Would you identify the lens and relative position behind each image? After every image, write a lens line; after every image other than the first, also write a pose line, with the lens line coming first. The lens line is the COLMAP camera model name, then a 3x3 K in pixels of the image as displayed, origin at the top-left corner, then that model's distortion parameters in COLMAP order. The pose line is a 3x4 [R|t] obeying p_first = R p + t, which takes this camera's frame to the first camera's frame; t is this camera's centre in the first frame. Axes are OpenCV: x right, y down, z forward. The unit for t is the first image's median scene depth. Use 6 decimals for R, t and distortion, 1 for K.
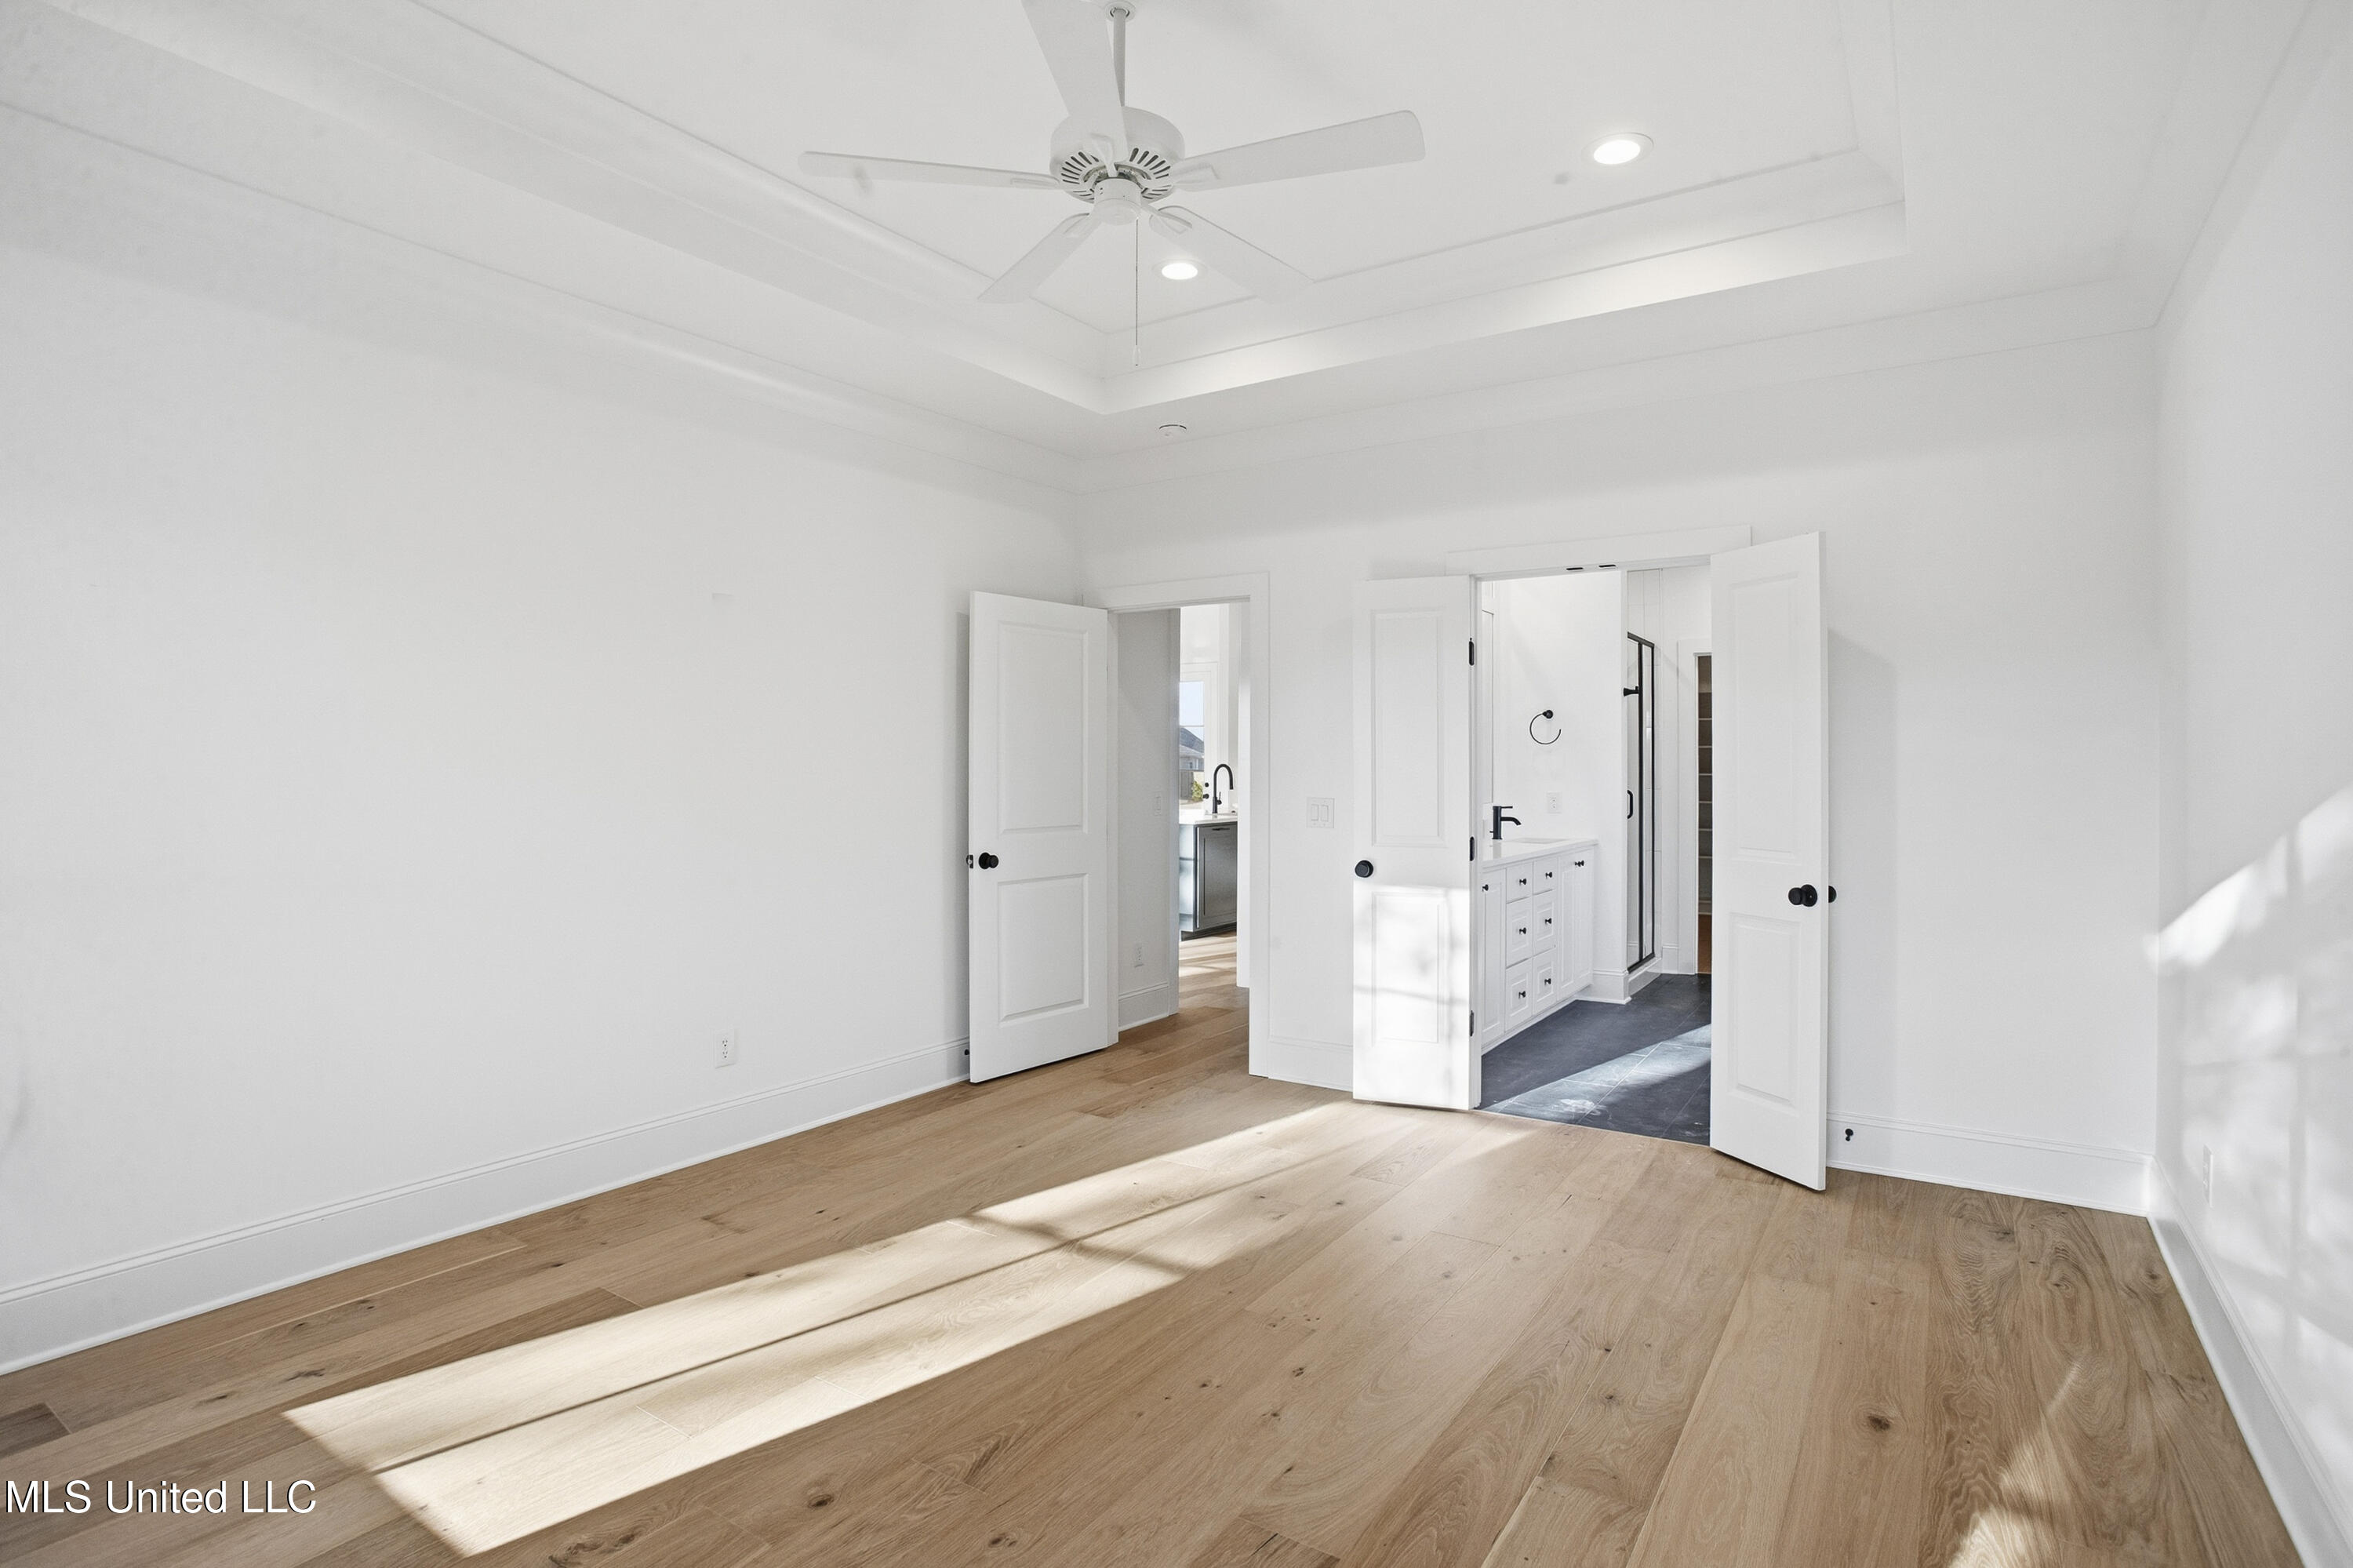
lens RADIAL K [[1151.1, 0, 1190.4], [0, 1151.1, 762.3], [0, 0, 1]] dist [-0.030258, 0.005232]
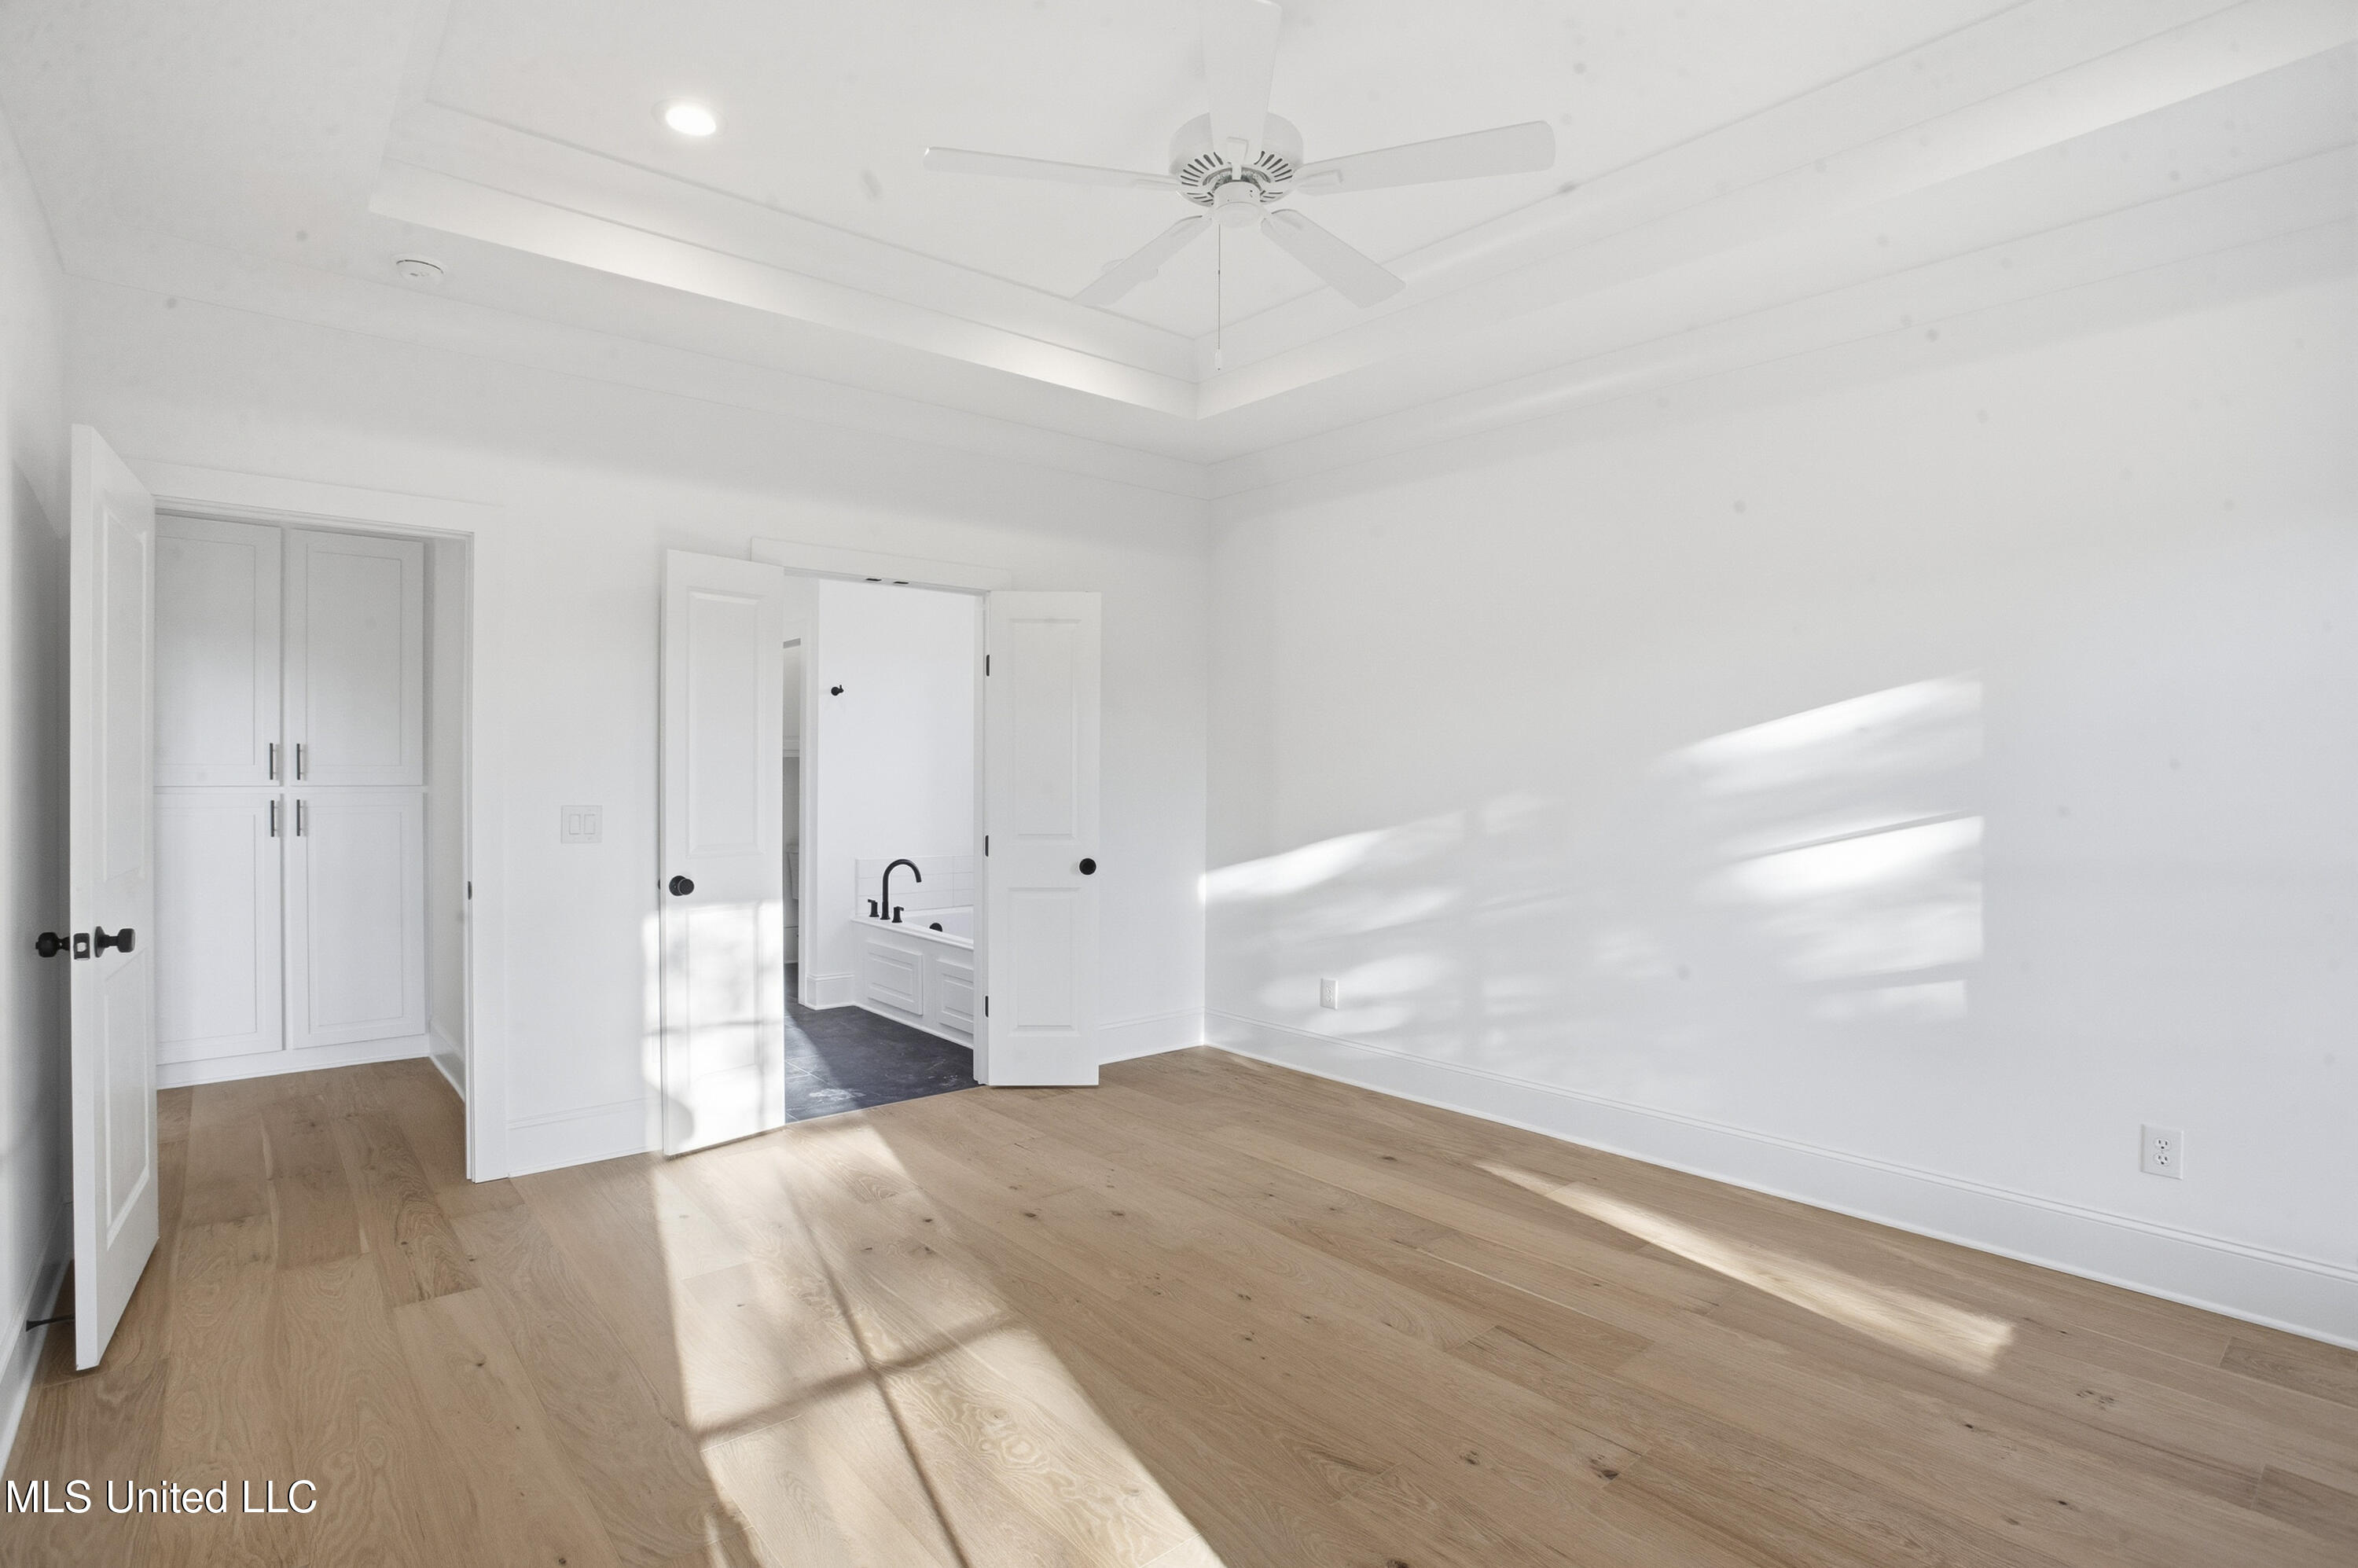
lens RADIAL K [[1153.5, 0, 1179.4], [0, 1153.5, 782.1], [0, 0, 1]] dist [-0.030258, 0.005232]
pose [[0.300664, -0.011542, 0.953660, -0.572205], [-0.010178, 0.999831, 0.015310, -0.002400], [-0.953676, -0.014309, 0.300495, 0.403514]]
